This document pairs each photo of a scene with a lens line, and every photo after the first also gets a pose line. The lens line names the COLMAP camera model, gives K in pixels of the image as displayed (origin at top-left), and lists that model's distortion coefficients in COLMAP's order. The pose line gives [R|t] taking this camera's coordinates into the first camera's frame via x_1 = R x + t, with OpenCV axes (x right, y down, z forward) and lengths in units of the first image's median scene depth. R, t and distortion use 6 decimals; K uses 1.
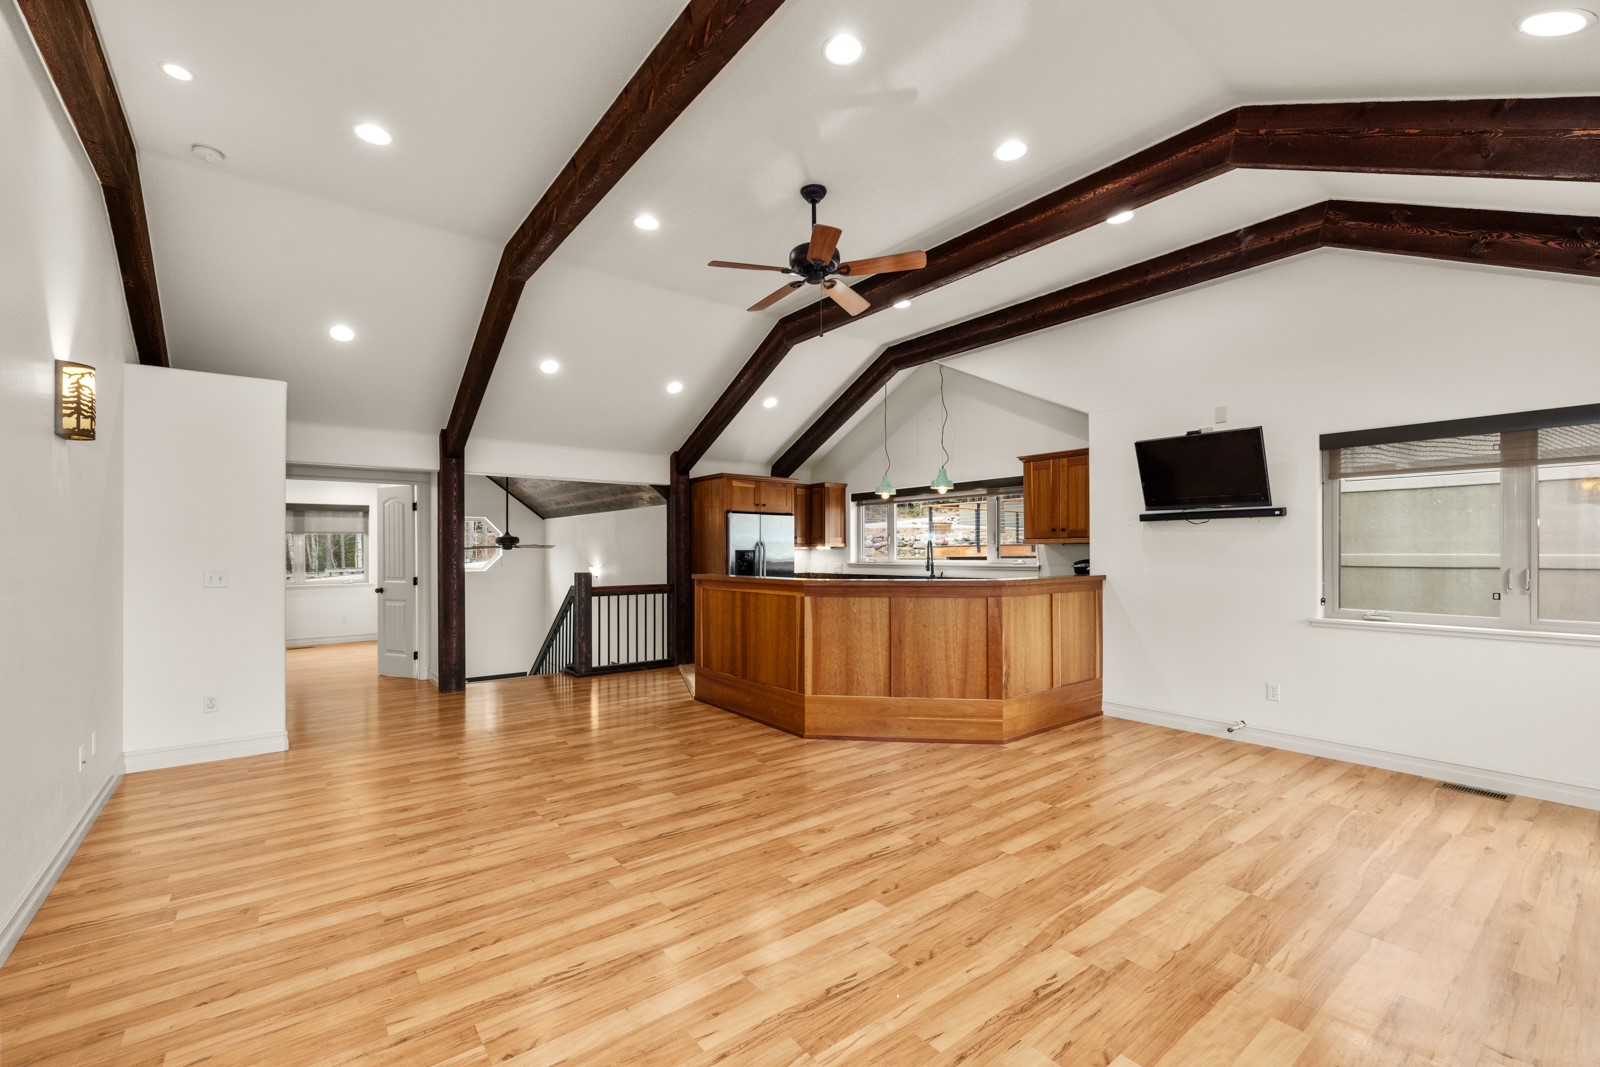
lens RADIAL K [[673.8, 0, 797.6], [0, 673.8, 549.1], [0, 0, 1]] dist [-0.000434, 0.000128]
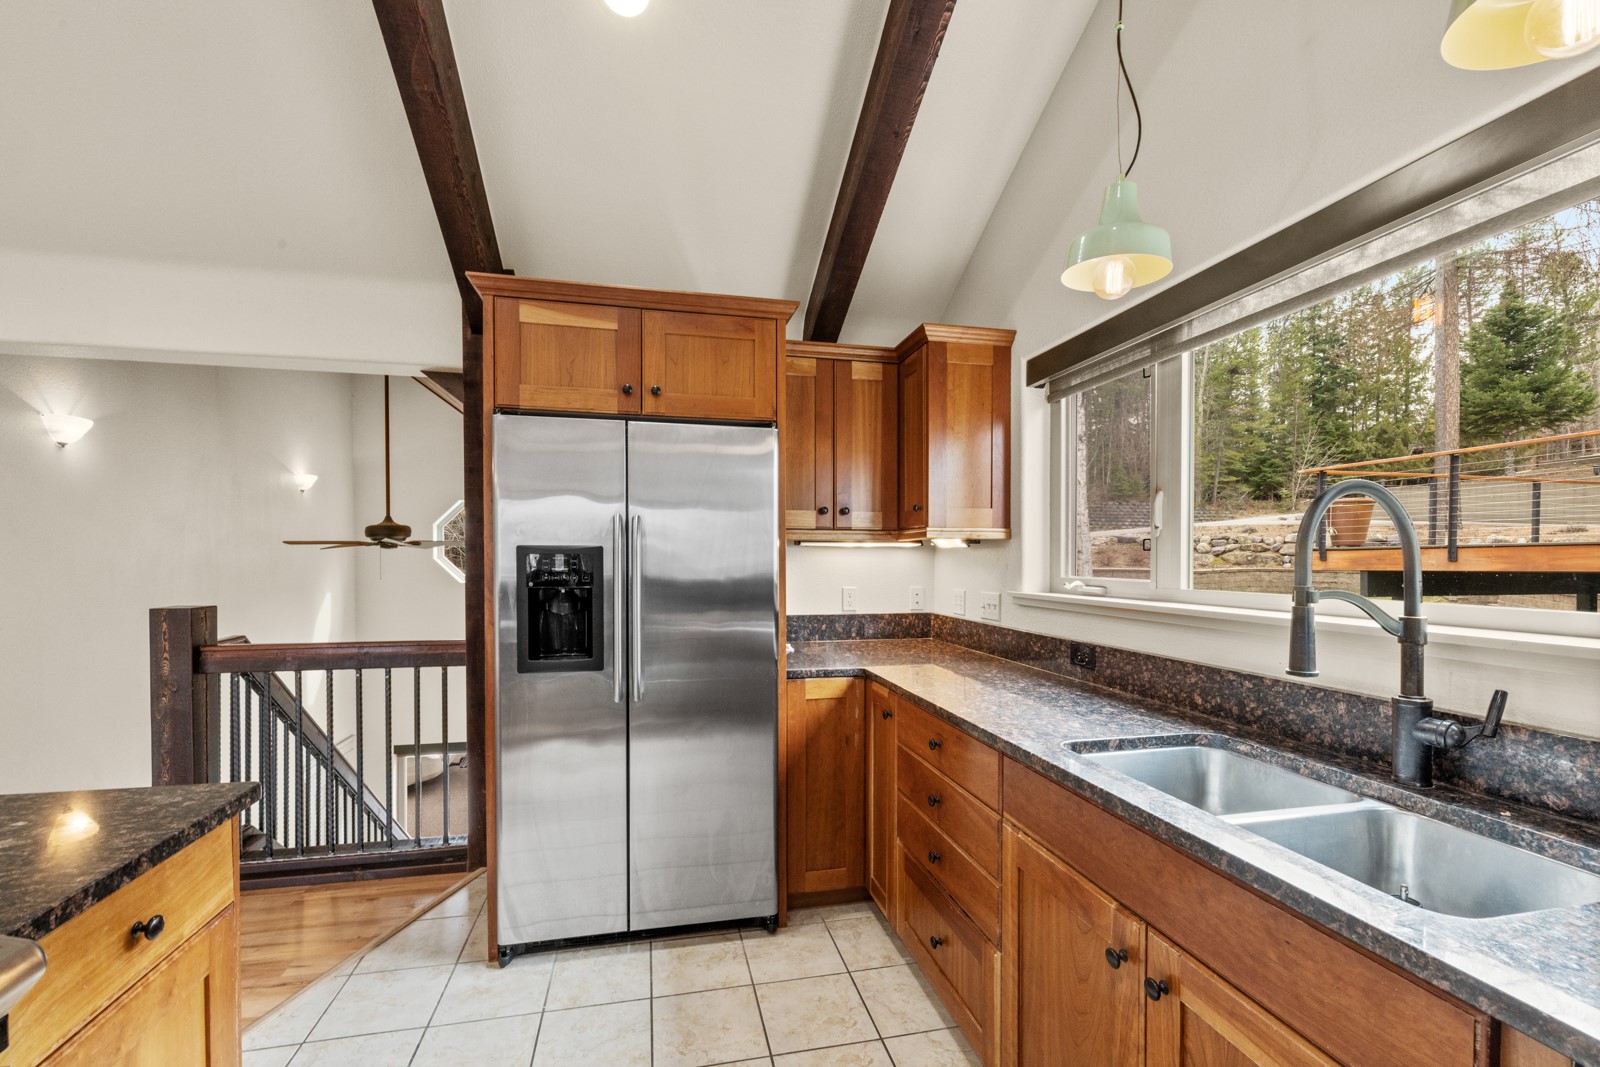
lens RADIAL K [[687.0, 0, 793.5], [0, 687.0, 564.6], [0, 0, 1]] dist [-0.000466, -0.000130]
pose [[0.901935, 0.011368, -0.431722, 0.276267], [-0.005283, 0.999869, 0.015293, 0.009253], [0.431839, -0.011512, 0.901877, 1.598447]]
